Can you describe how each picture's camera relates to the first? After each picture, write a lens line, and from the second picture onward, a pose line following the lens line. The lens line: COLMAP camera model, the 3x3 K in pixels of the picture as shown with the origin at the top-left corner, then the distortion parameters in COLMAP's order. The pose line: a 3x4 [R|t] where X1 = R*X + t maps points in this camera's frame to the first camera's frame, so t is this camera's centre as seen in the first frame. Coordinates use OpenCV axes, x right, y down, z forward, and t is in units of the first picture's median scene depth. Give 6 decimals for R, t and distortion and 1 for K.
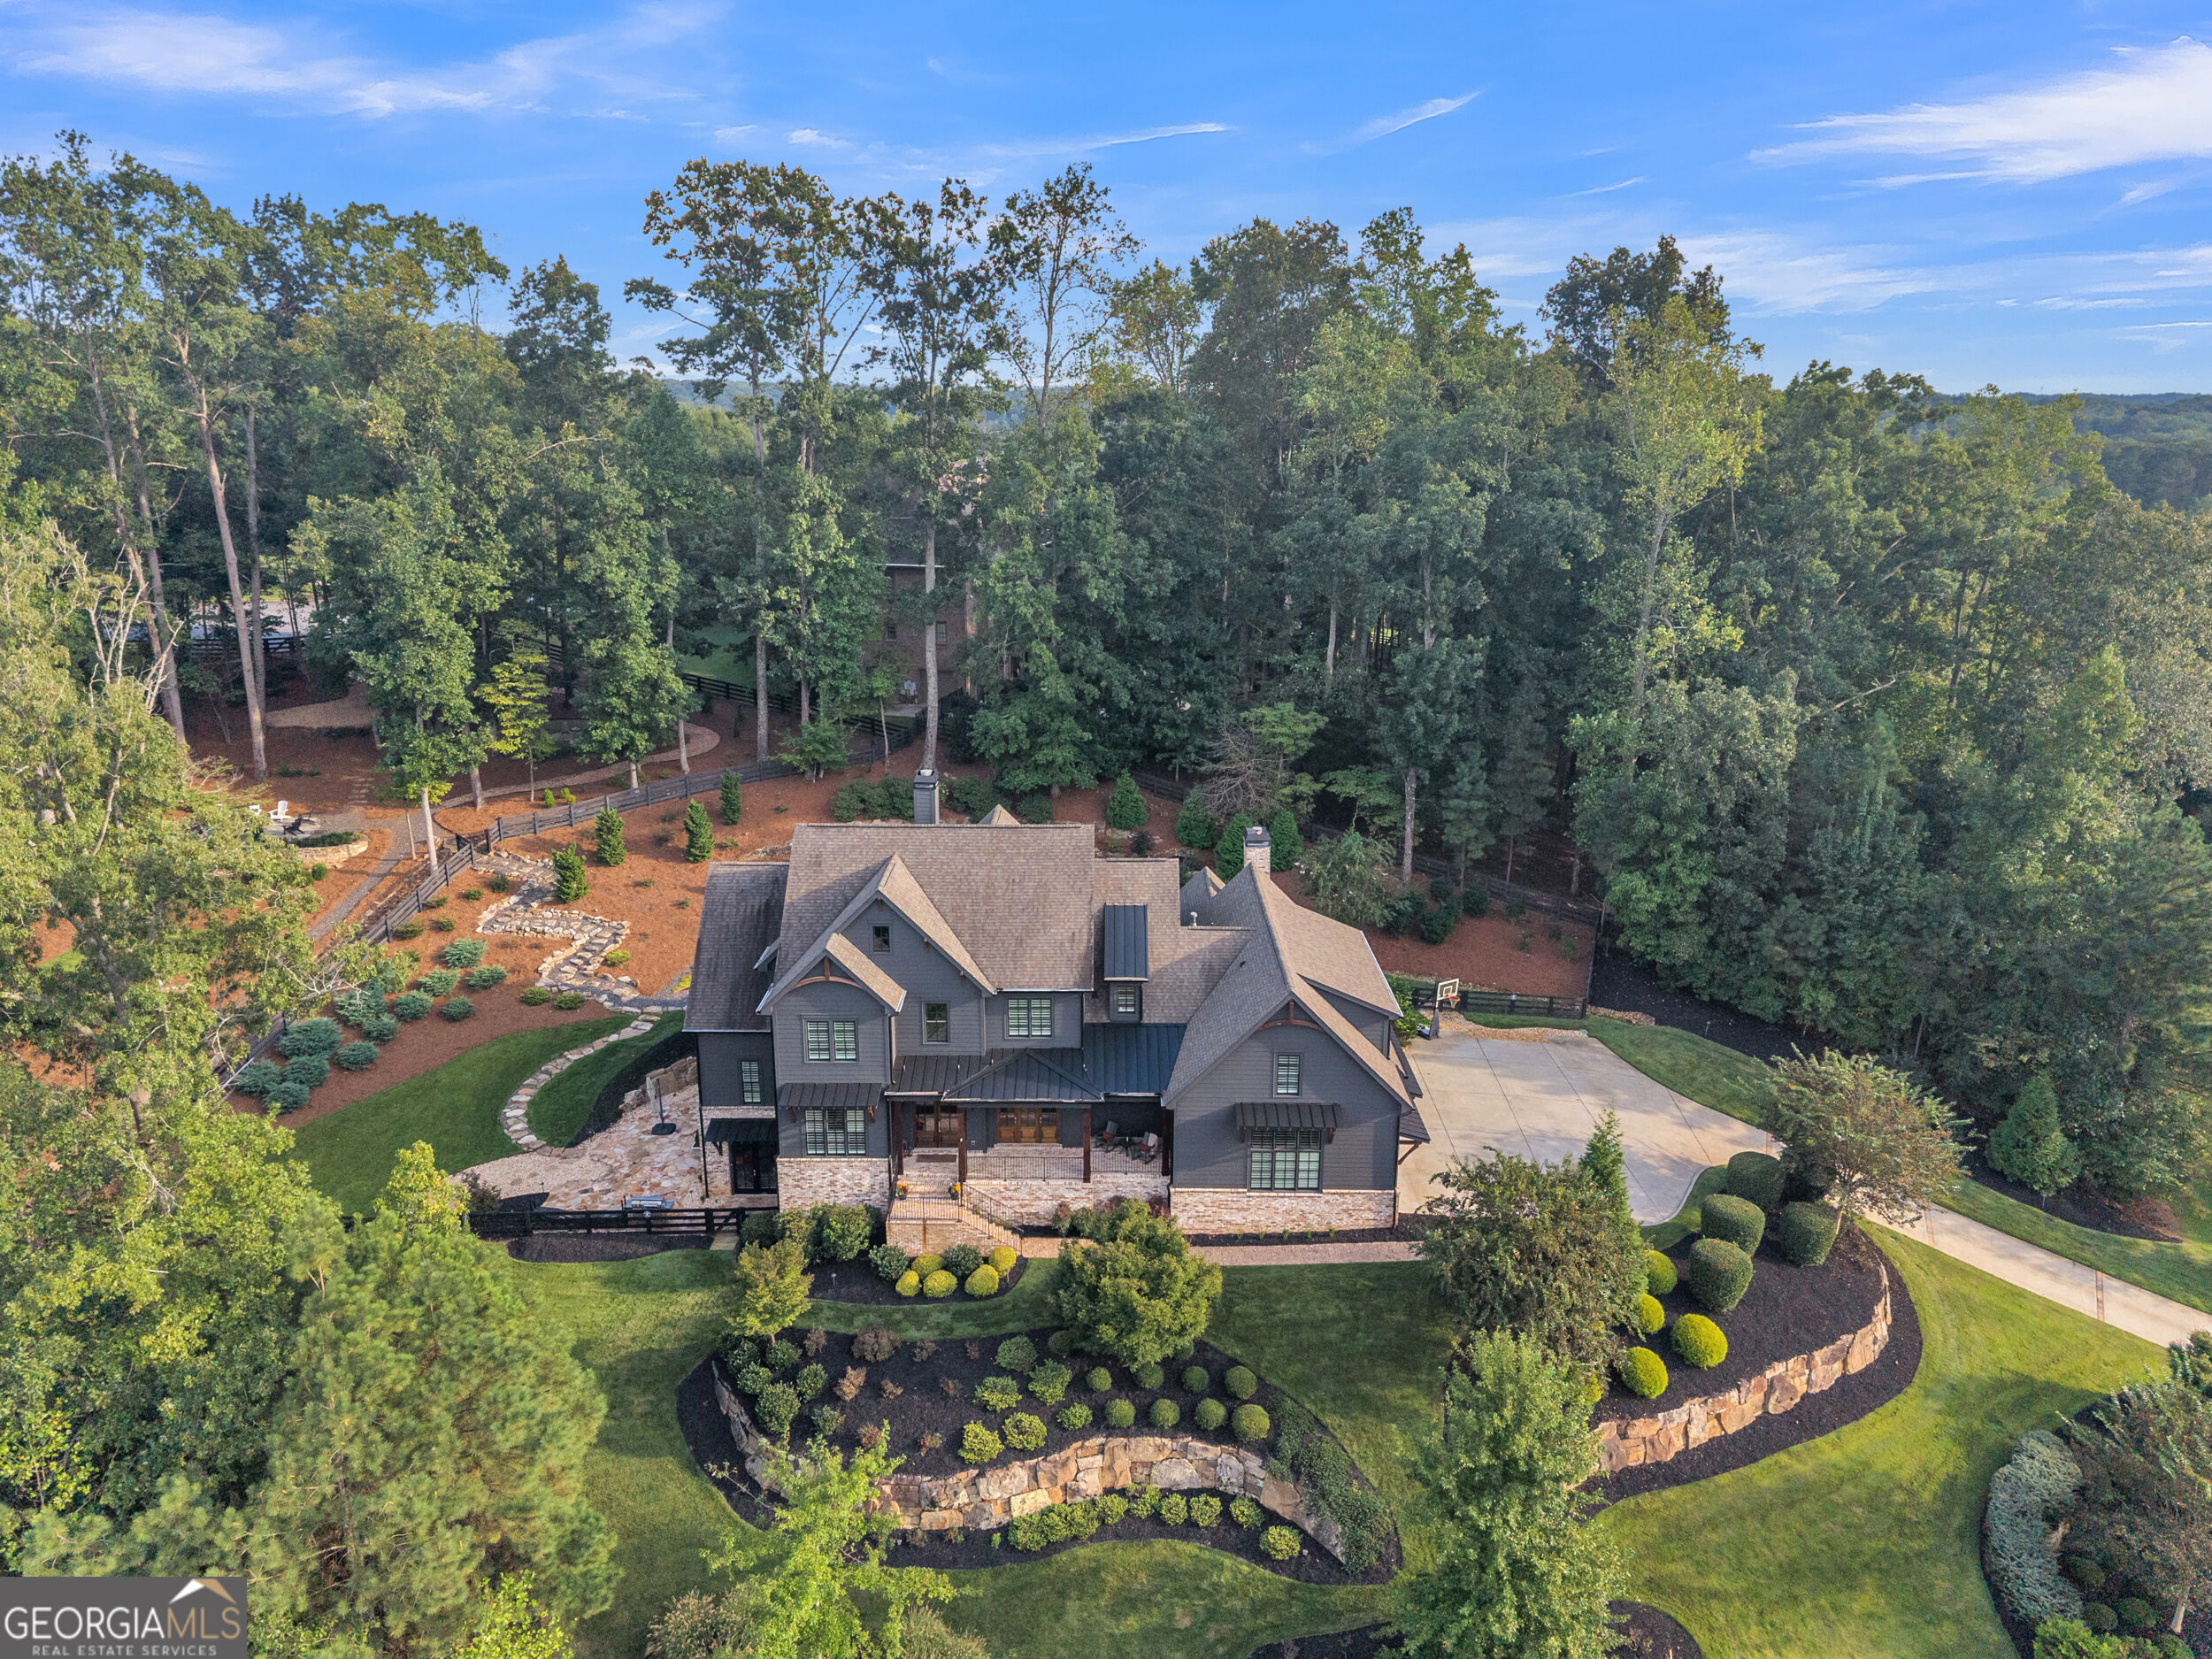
lens RADIAL K [[1540.2, 0, 1092.4], [0, 1540.2, 824.4], [0, 0, 1]] dist [0.036075, -0.038708]
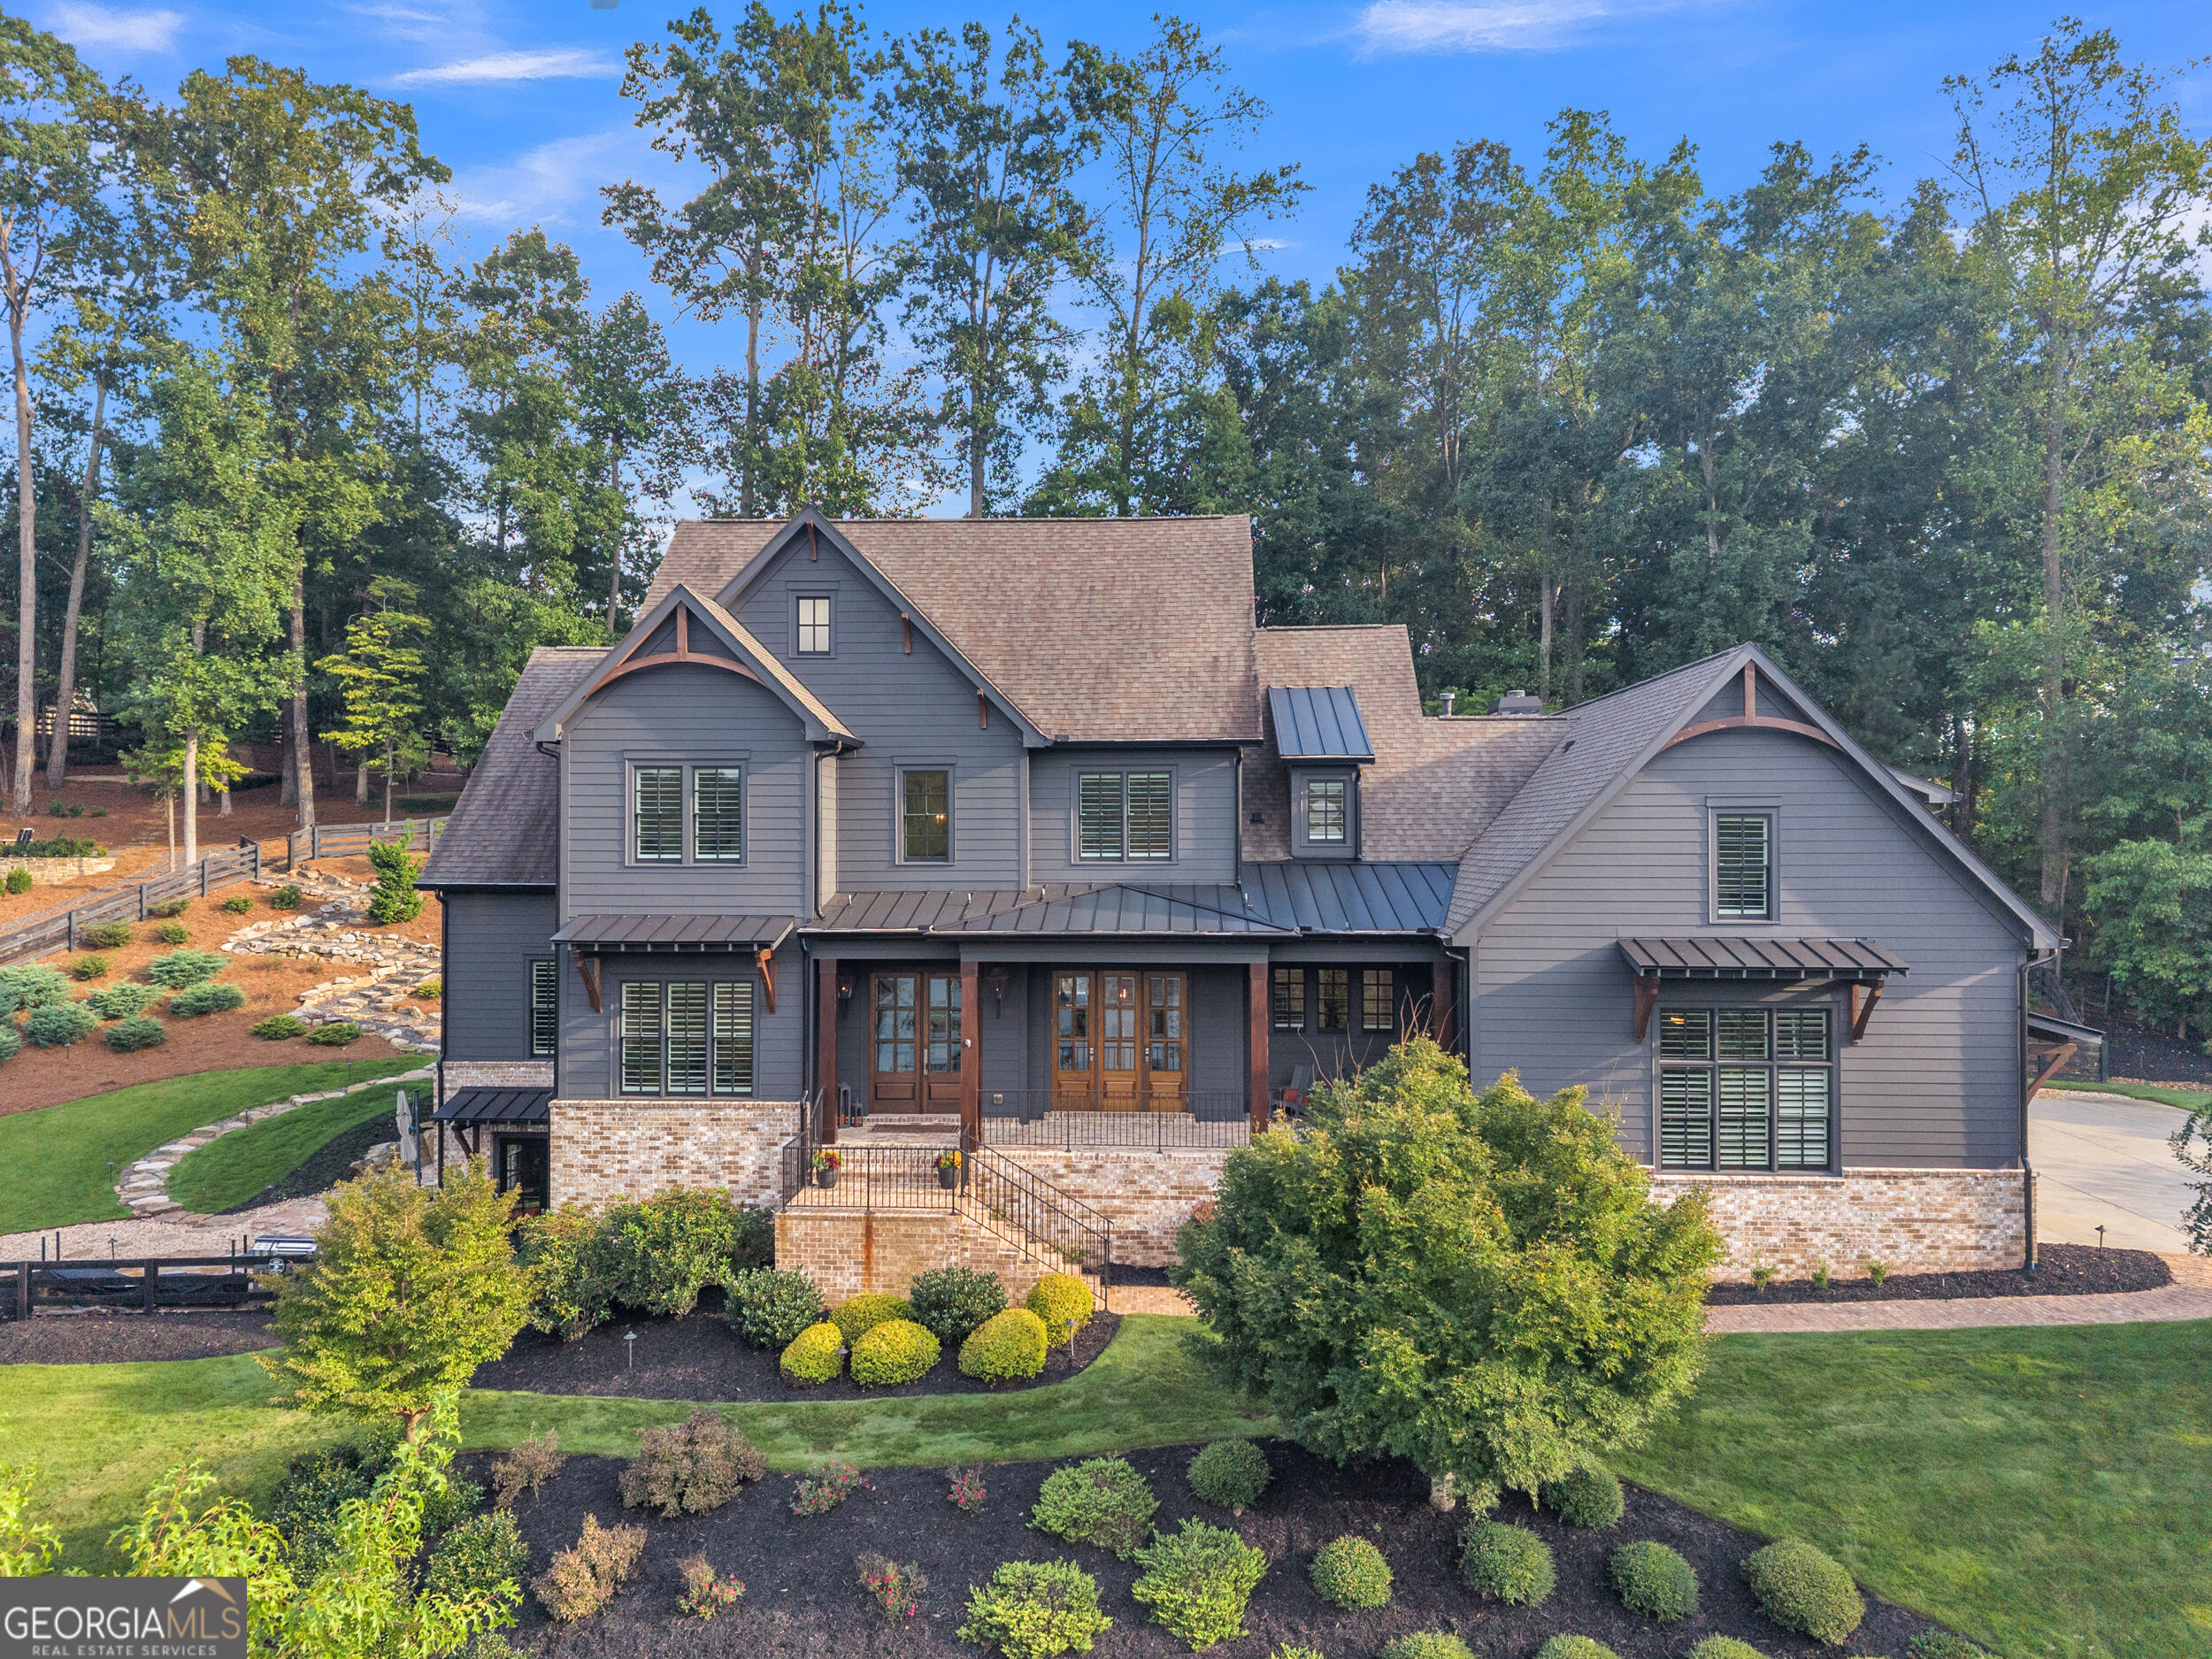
lens RADIAL K [[1540.2, 0, 1092.2], [0, 1540.2, 828.6], [0, 0, 1]] dist [0.036075, -0.038708]
pose [[0.998935, -0.002000, -0.046091, -0.030417], [-0.010533, 0.962786, -0.270059, 0.263210], [0.044916, 0.270257, 0.961740, 0.571358]]
